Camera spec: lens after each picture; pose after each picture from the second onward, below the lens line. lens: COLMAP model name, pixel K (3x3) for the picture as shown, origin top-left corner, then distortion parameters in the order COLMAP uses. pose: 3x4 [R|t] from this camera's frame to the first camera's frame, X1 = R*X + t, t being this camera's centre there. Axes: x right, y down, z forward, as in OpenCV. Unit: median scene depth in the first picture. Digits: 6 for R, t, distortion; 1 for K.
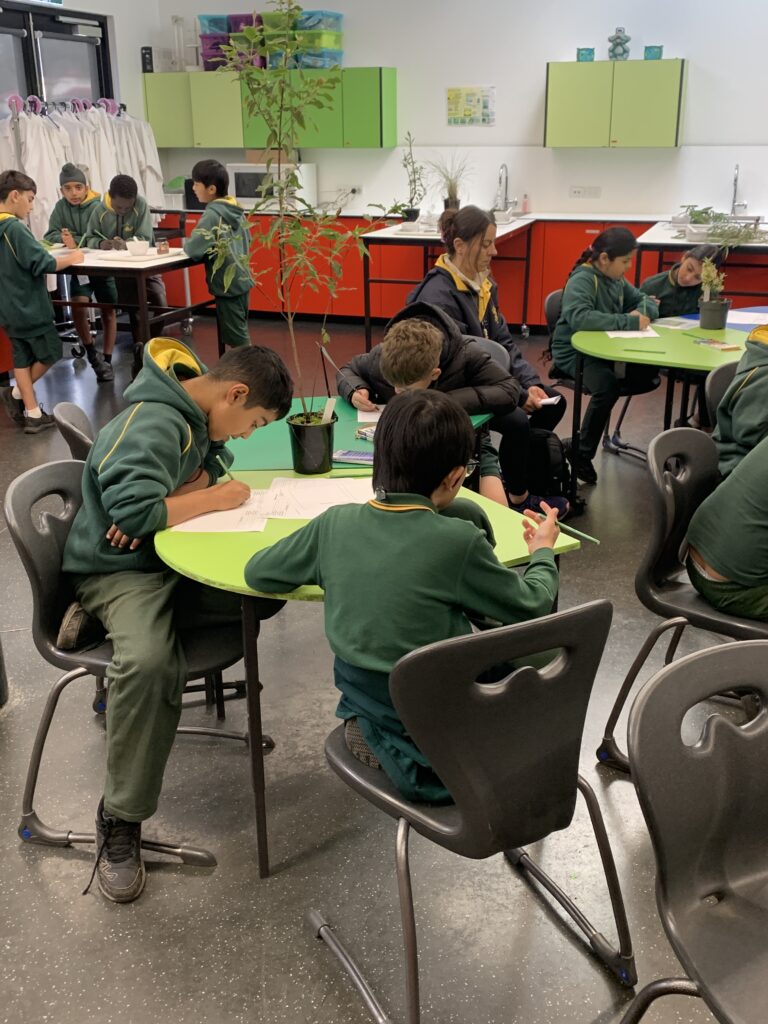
lens RADIAL K [[1057.1, 0, 384.2], [0, 1057.1, 516.1], [0, 0, 1]] dist [0.000732, 0.000000]
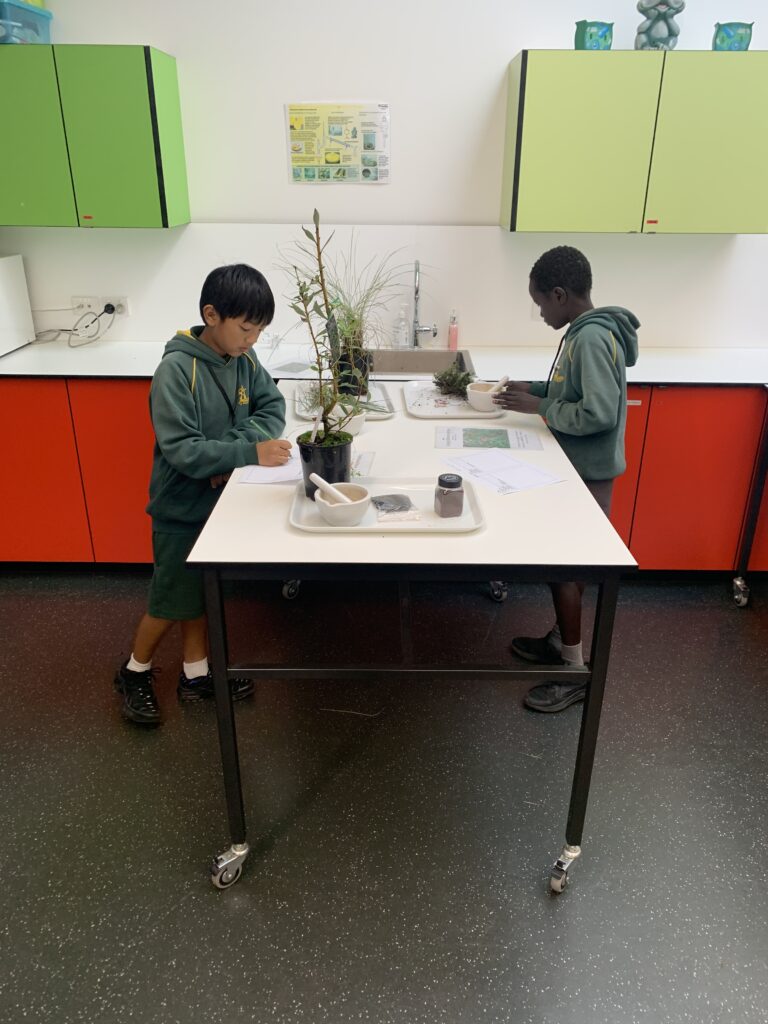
lens RADIAL K [[766.8, 0, 387.1], [0, 766.8, 509.9], [0, 0, 1]] dist [0.025181, -0.014065]
pose [[0.944066, -0.118153, 0.307863, -0.030407], [0.100332, 0.992262, 0.073146, -0.240108], [-0.314123, -0.038166, 0.948615, 0.639971]]
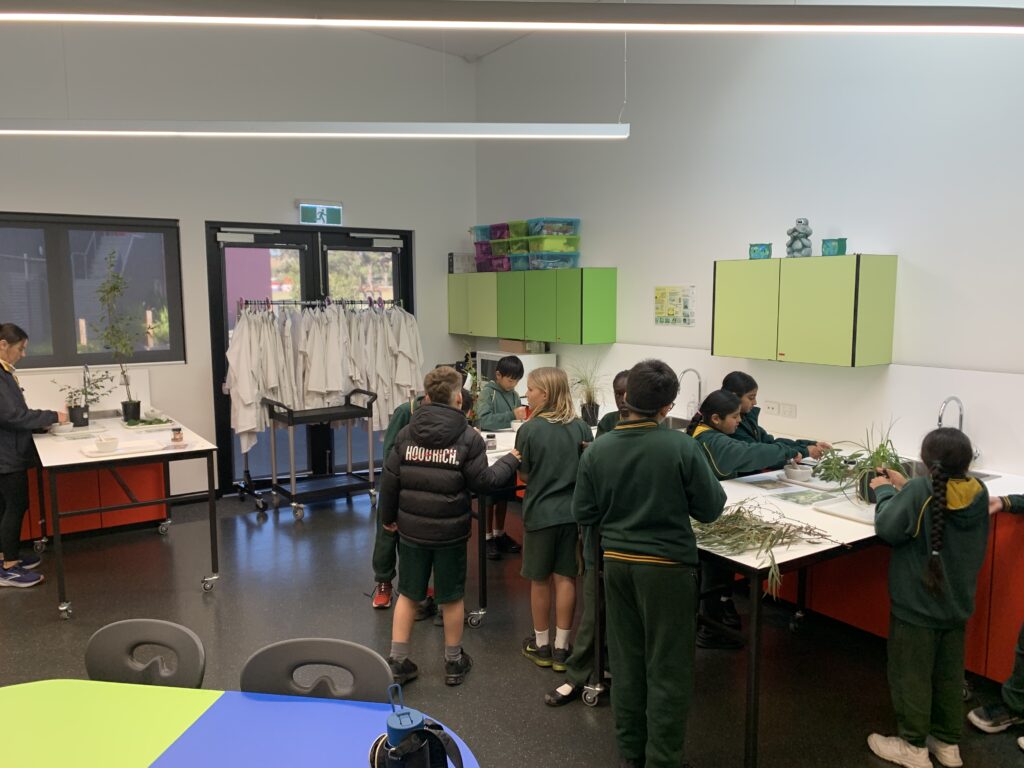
lens RADIAL K [[766.8, 0, 512.9], [0, 766.8, 380.3], [0, 0, 1]] dist [0.025181, -0.014065]
pose [[0.802658, 0.073980, -0.591833, 0.370277], [-0.213991, 0.961933, -0.169977, -0.183326], [0.556729, 0.263081, 0.787935, 0.416851]]
